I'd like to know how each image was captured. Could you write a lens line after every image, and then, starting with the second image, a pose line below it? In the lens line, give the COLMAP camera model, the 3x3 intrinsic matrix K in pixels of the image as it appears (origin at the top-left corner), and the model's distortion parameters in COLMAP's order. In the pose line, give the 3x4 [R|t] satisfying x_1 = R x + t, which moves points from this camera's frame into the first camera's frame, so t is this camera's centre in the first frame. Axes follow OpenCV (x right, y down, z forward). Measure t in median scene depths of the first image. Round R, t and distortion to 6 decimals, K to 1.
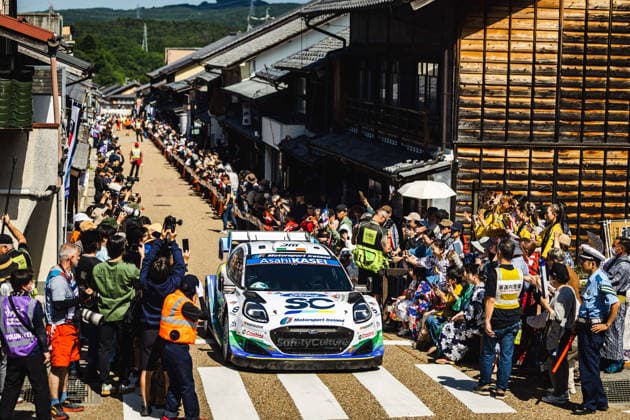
lens RADIAL K [[1451.6, 0, 315.0], [0, 1451.6, 210.0], [0, 0, 1]] dist [-0.041807, -0.235455]
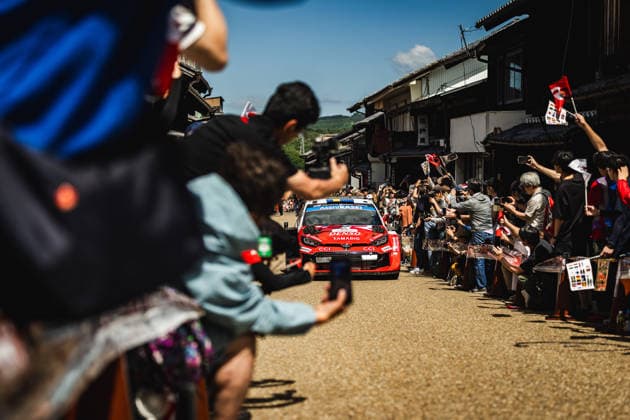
lens RADIAL K [[1138.3, 0, 315.0], [0, 1138.3, 210.0], [0, 0, 1]] dist [-0.084010, -0.069146]
pose [[0.993981, -0.010003, -0.109092, -0.042222], [-0.000325, 0.995549, -0.094245, 0.032887], [0.109549, 0.093713, 0.989554, 0.449623]]
